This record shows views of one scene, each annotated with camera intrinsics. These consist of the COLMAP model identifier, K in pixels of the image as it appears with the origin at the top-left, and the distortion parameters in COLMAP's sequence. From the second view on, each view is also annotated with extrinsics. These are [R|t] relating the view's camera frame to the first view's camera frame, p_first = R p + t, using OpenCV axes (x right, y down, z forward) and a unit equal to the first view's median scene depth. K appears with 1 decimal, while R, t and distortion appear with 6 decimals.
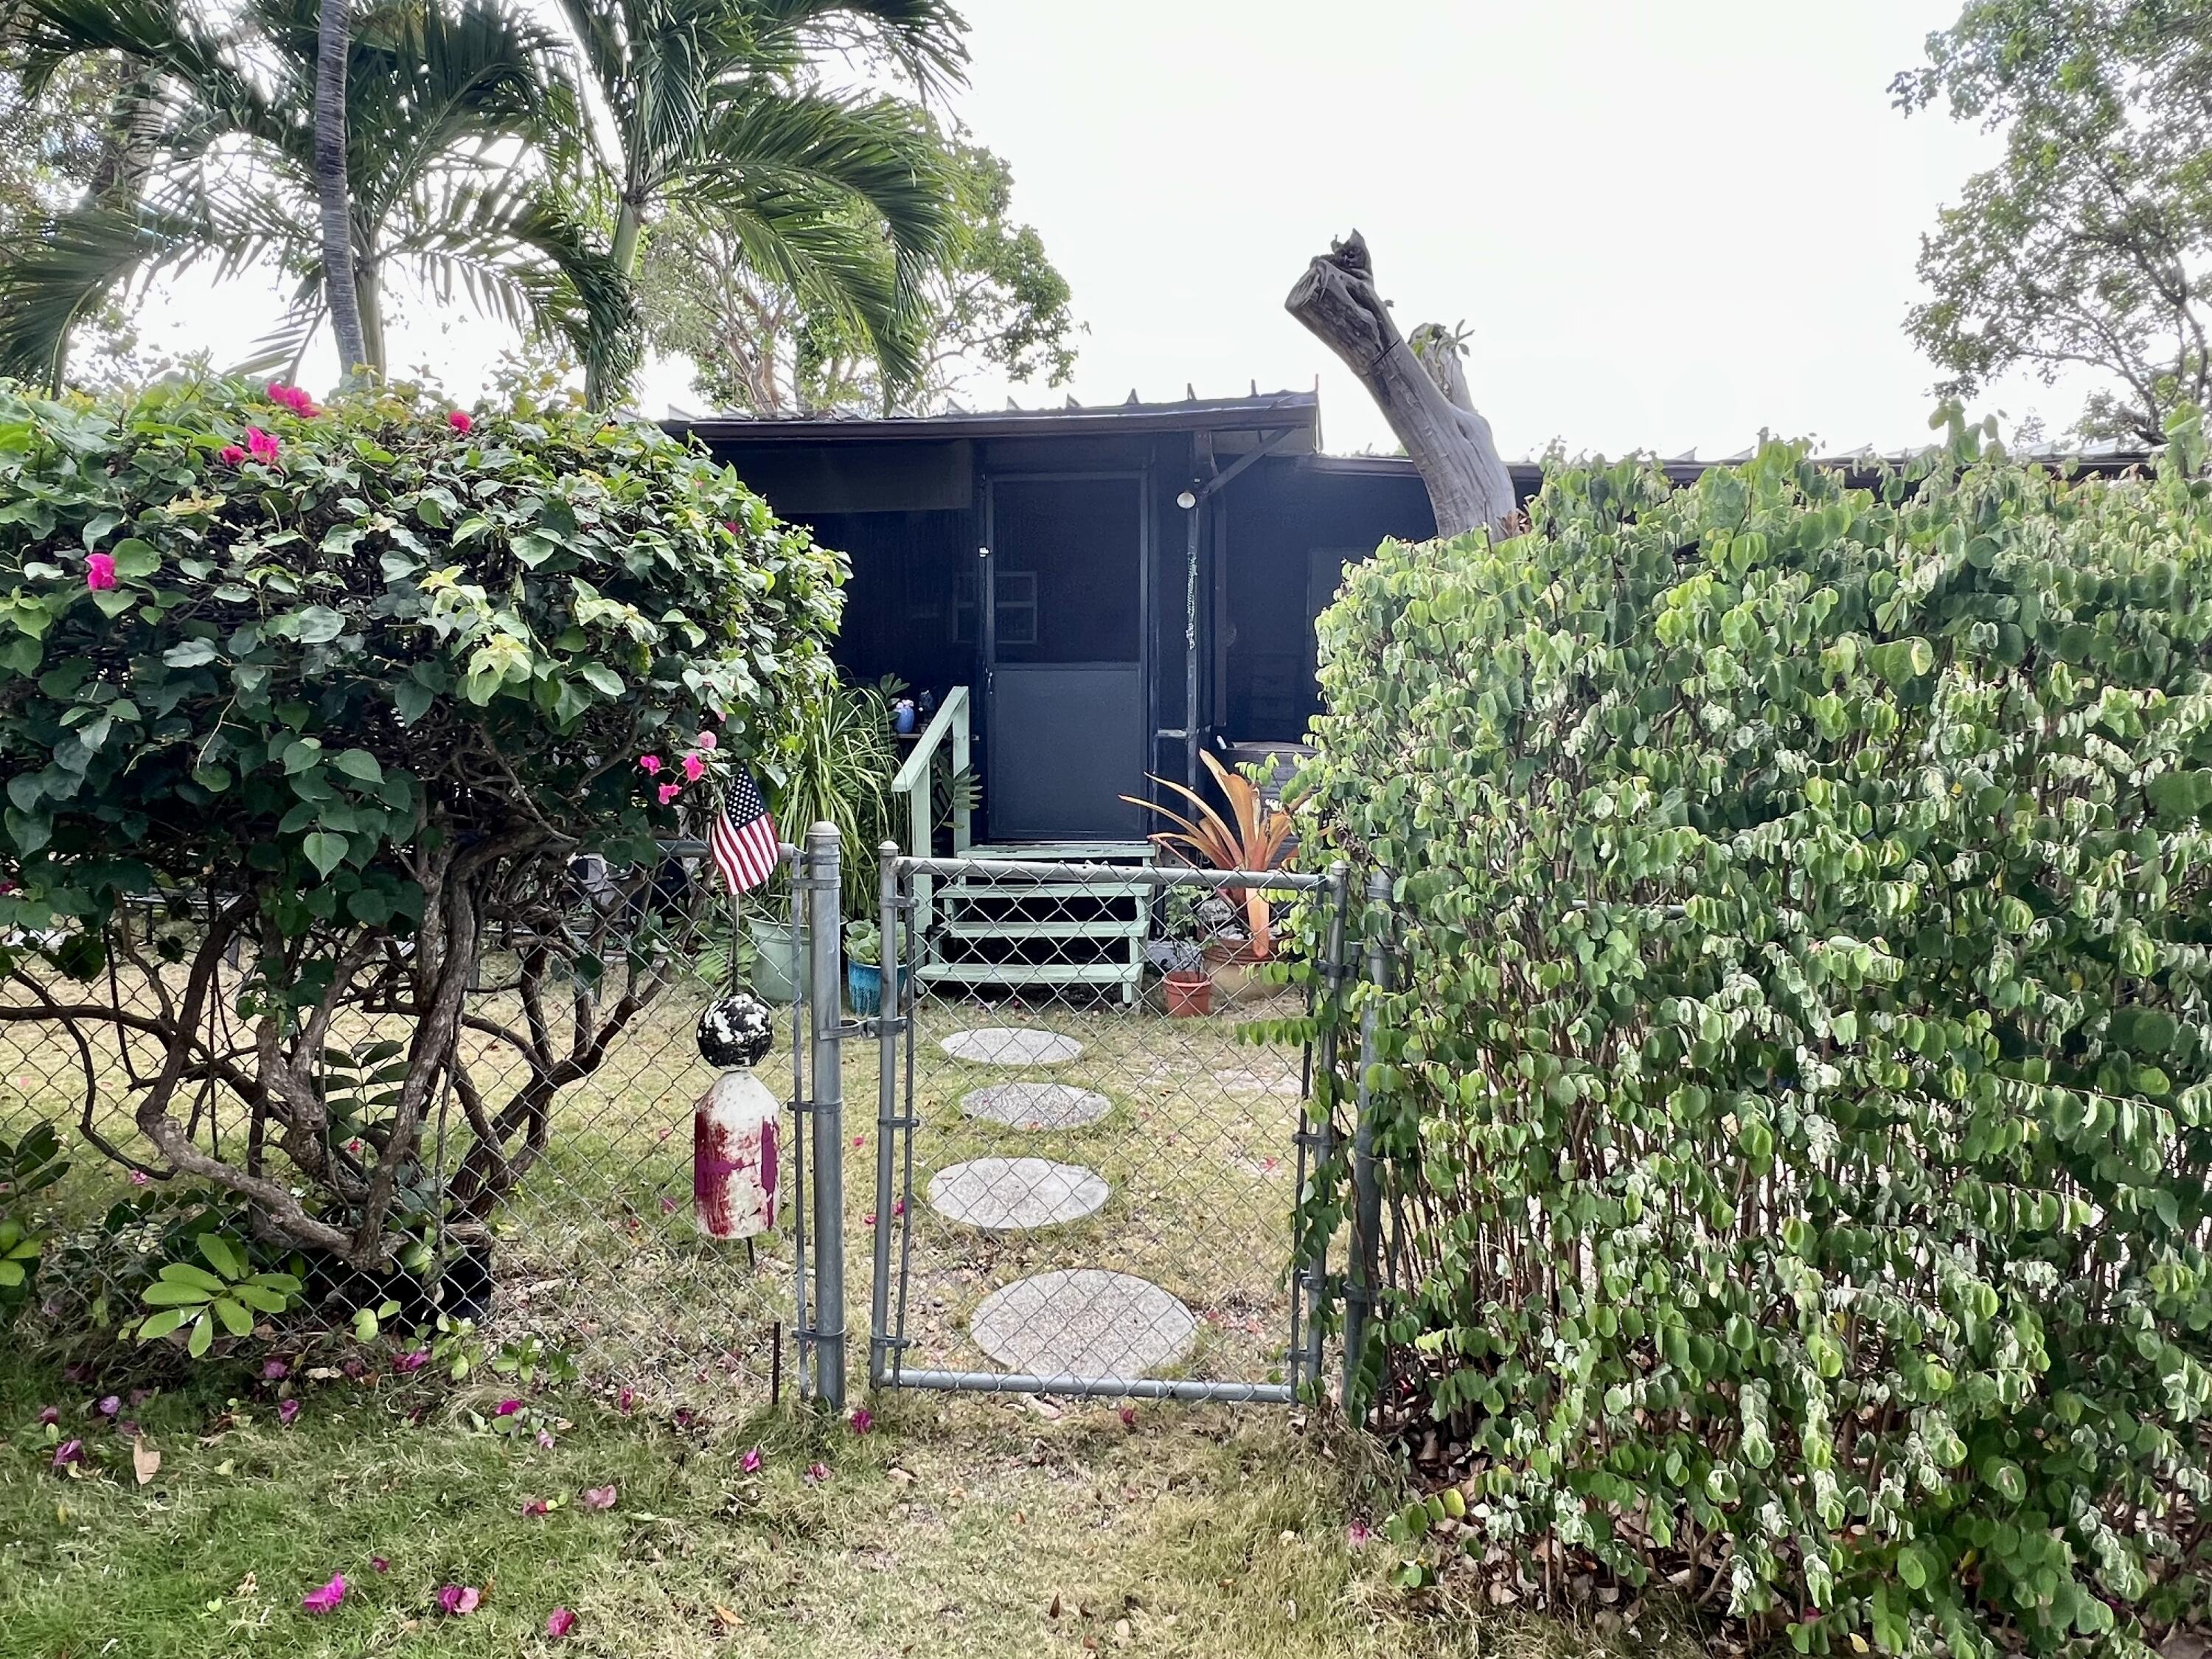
lens RADIAL K [[1294.6, 0, 1115.3], [0, 1294.6, 825.3], [0, 0, 1]] dist [-0.001214, -0.000052]
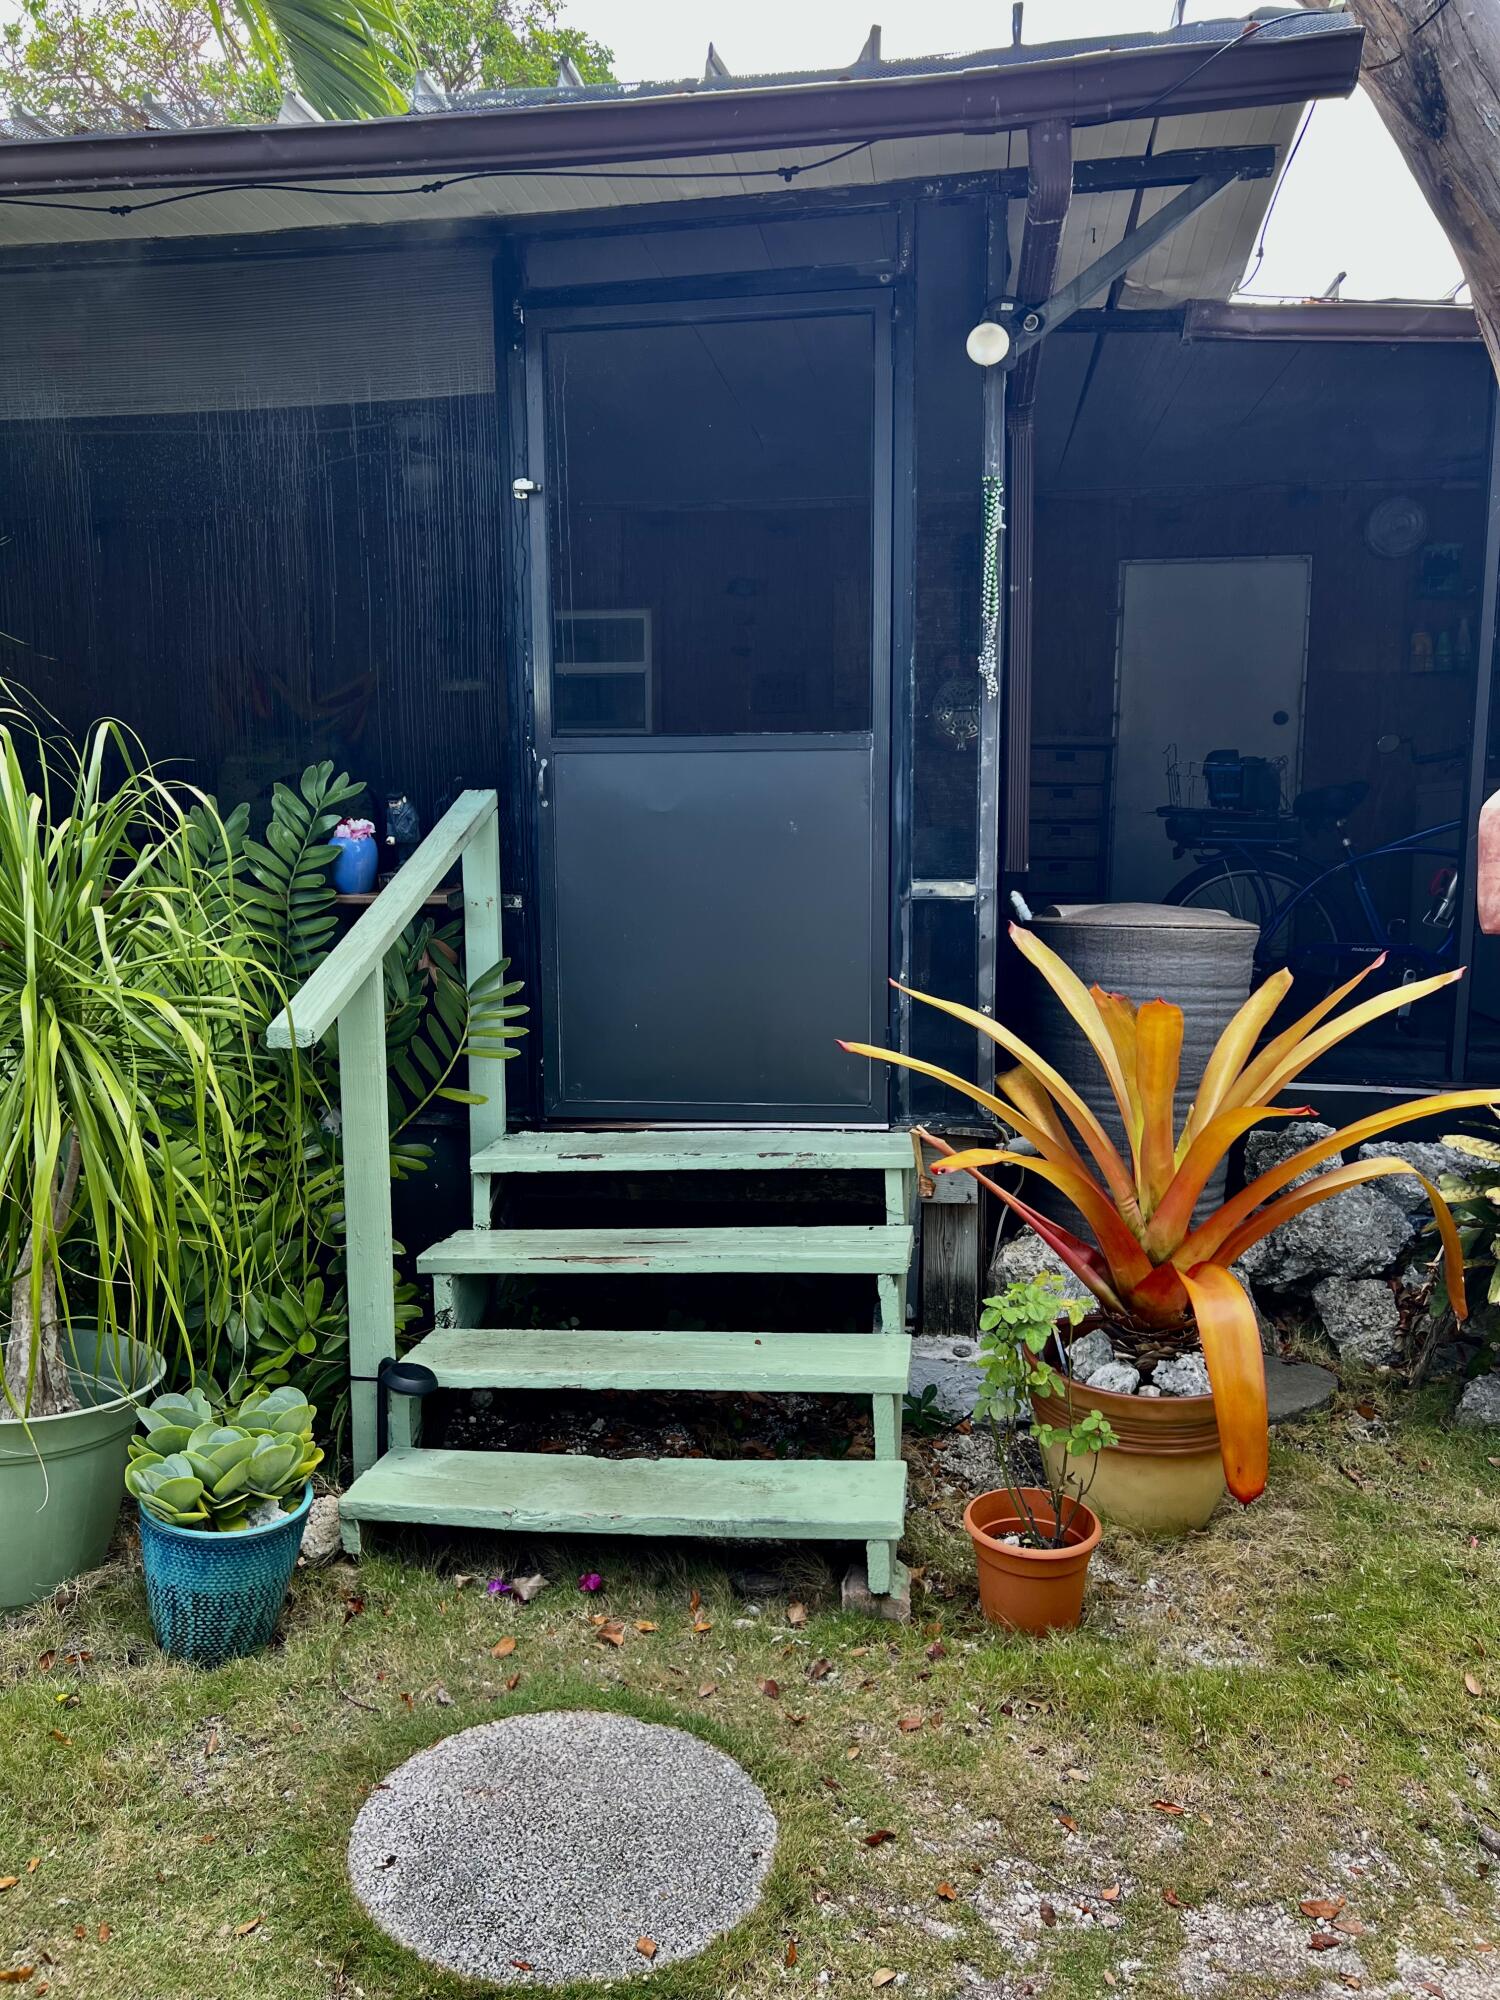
lens RADIAL K [[1493.3, 0, 744.1], [0, 1493.3, 1005.8], [0, 0, 1]] dist [0.053199, -0.000391]
pose [[0.999954, -0.007771, -0.005629, -0.023804], [0.007853, 0.999862, 0.014656, -0.038854], [0.005515, -0.014699, 0.999877, 0.482929]]
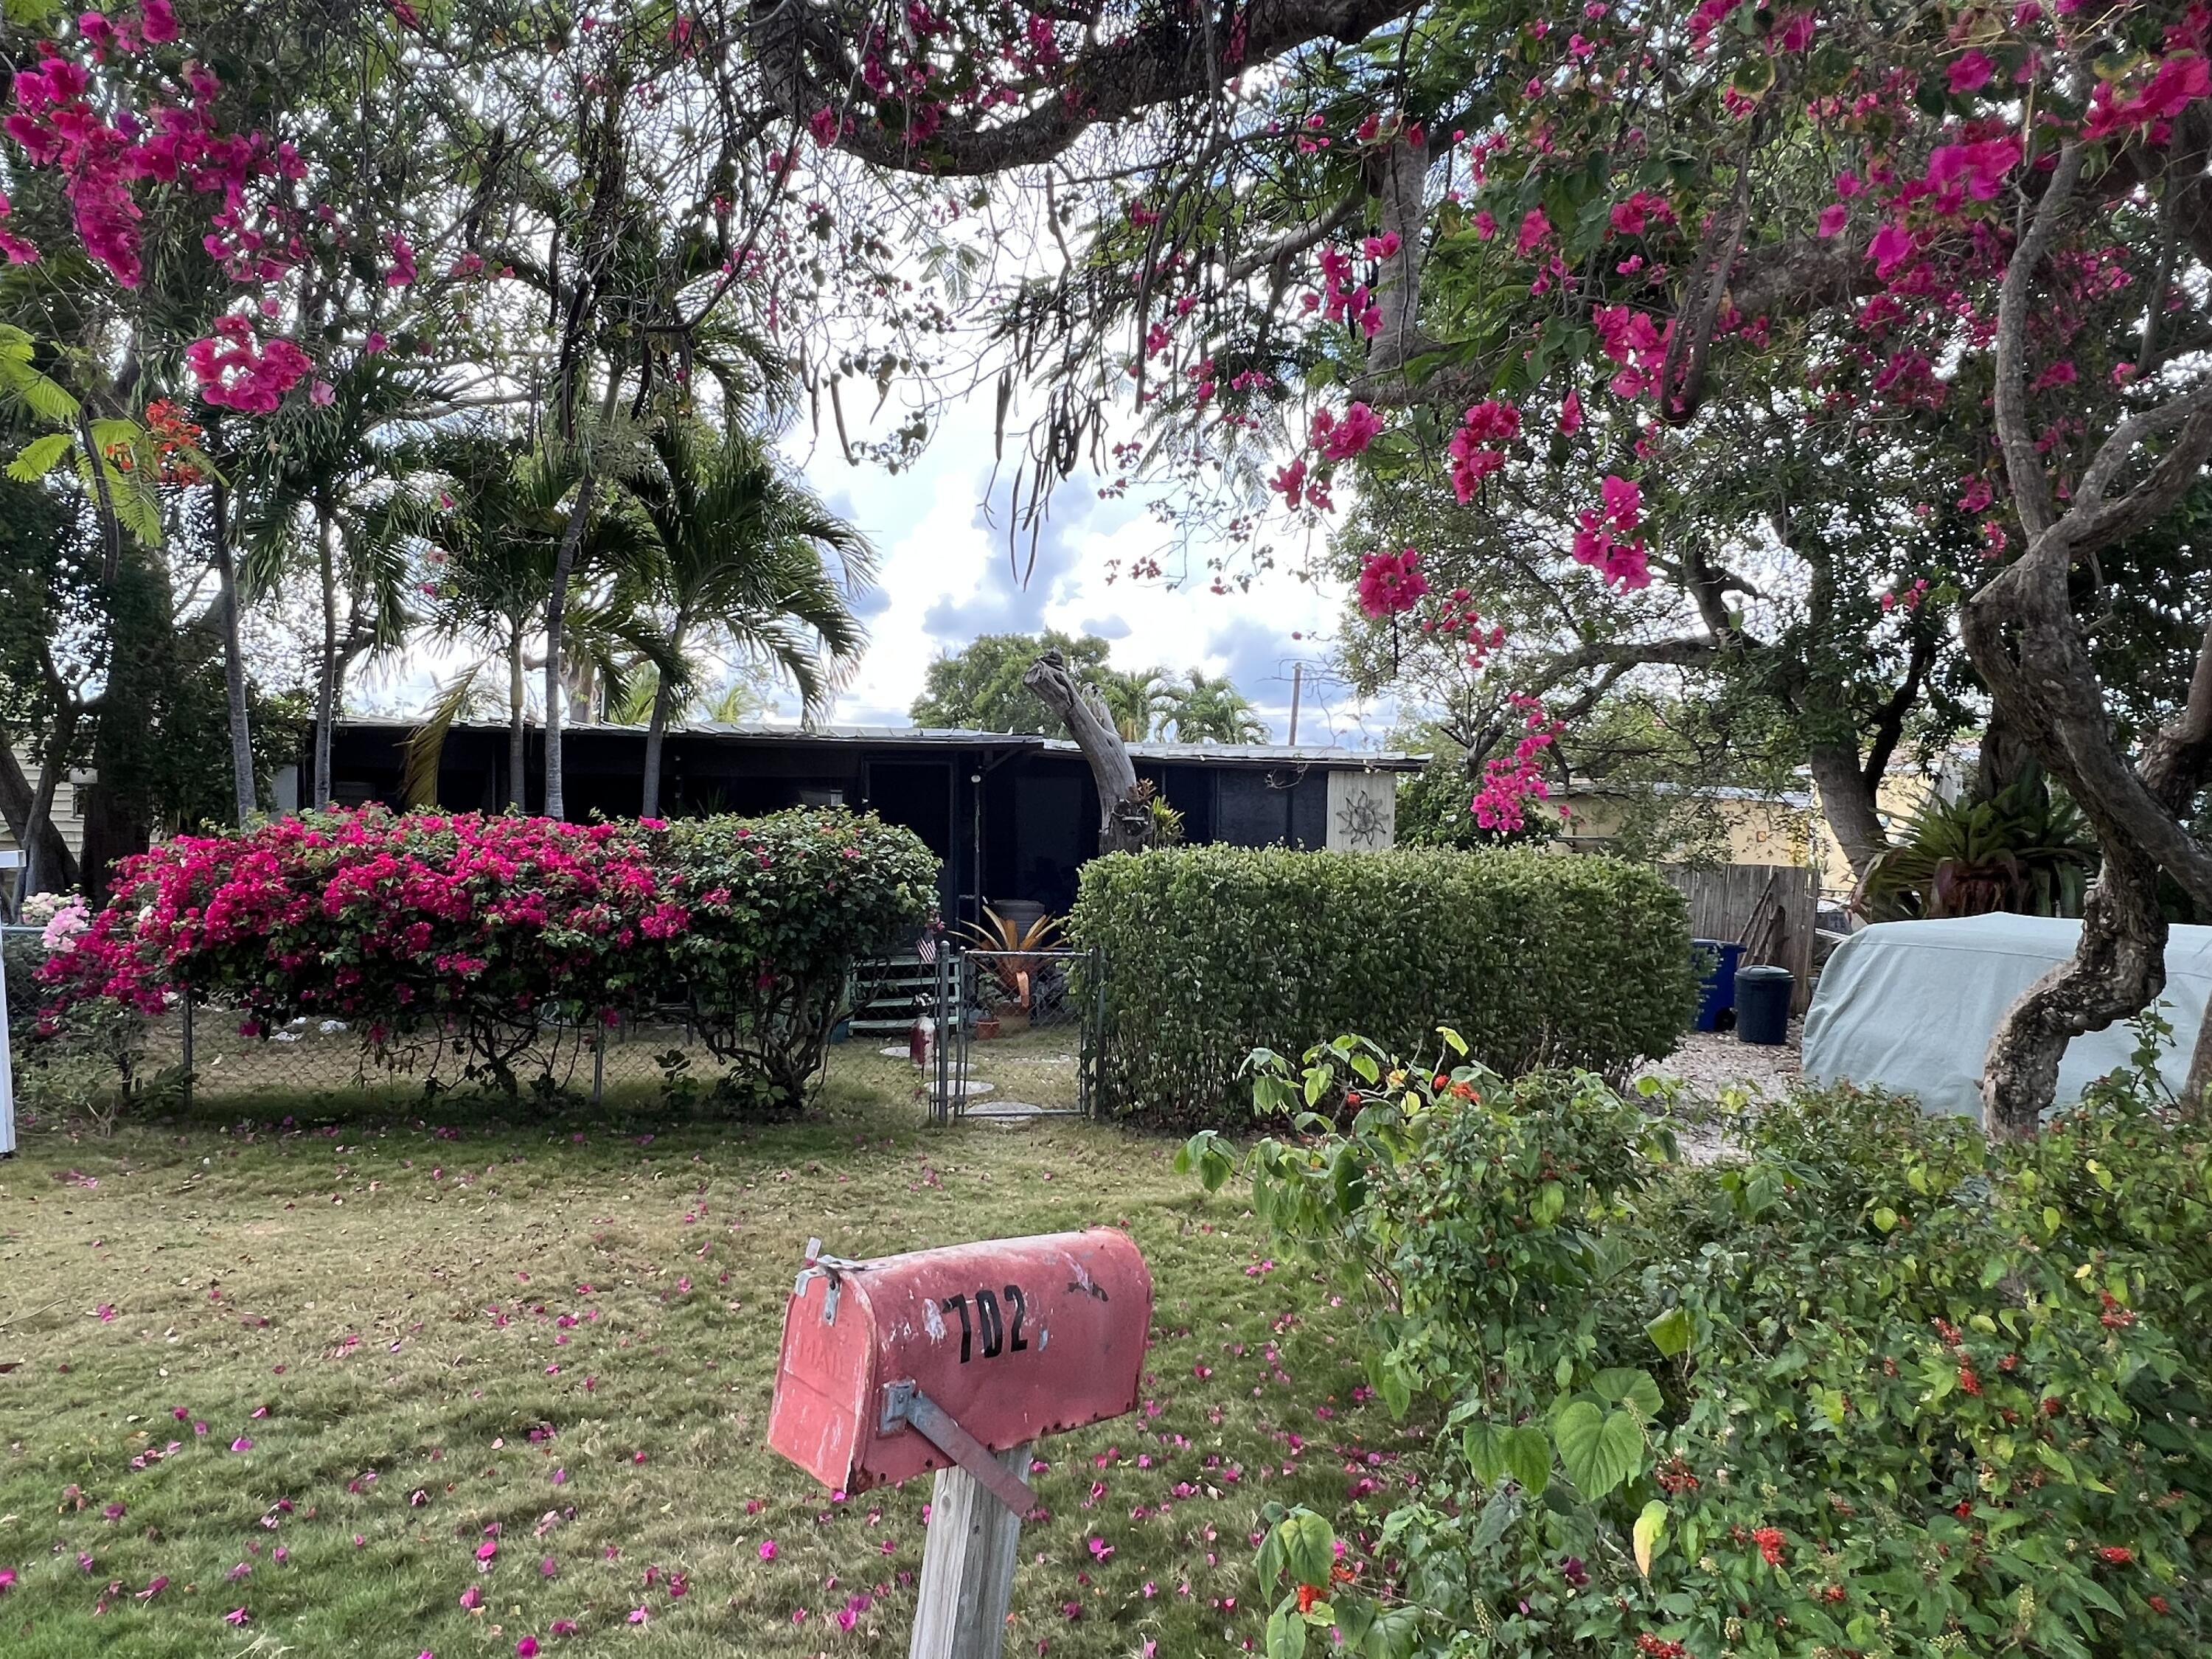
lens RADIAL K [[1294.6, 0, 1106.2], [0, 1294.6, 830.9], [0, 0, 1]] dist [-0.001214, -0.000052]
pose [[0.962652, -0.005456, 0.270687, -0.274433], [0.029376, 0.995999, -0.084396, 0.002552], [-0.269143, 0.089195, 0.958961, -0.894459]]
